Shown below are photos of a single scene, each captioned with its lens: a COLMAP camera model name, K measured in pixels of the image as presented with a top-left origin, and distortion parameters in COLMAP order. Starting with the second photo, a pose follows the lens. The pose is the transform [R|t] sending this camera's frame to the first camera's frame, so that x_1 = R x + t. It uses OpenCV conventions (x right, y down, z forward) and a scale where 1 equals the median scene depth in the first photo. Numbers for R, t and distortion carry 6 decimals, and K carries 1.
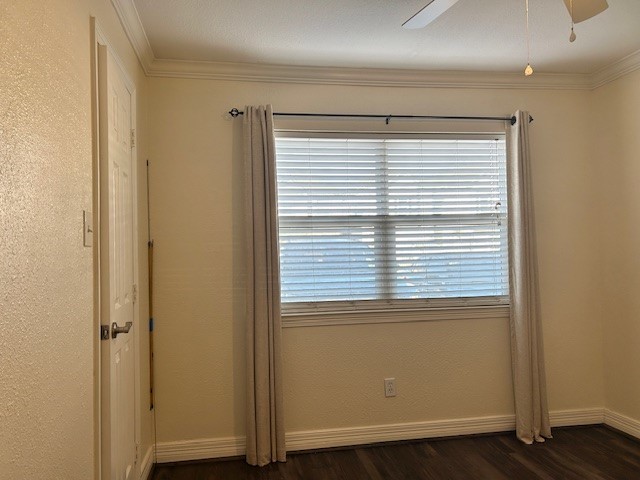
lens RADIAL K [[481.2, 0, 320.0], [0, 481.2, 240.0], [0, 0, 1]] dist [0.062505, -0.074390]
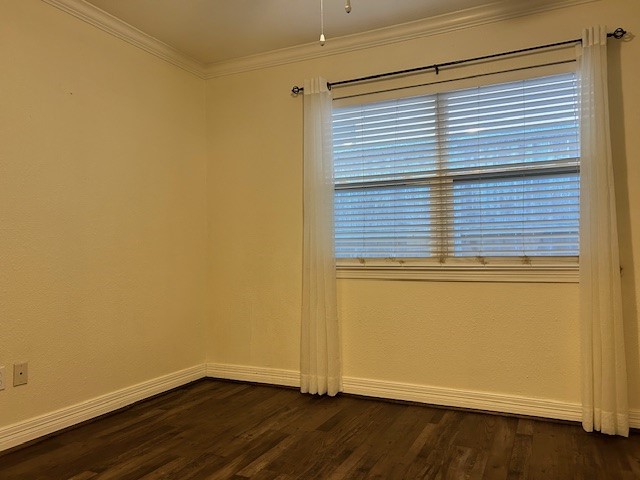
lens RADIAL K [[481.2, 0, 320.0], [0, 481.2, 240.0], [0, 0, 1]] dist [0.062505, -0.074390]
pose [[0.823148, 0.016593, -0.567584, 0.508793], [0.039442, 0.995488, 0.086304, -0.012379], [0.566455, -0.093428, 0.818779, 0.083775]]
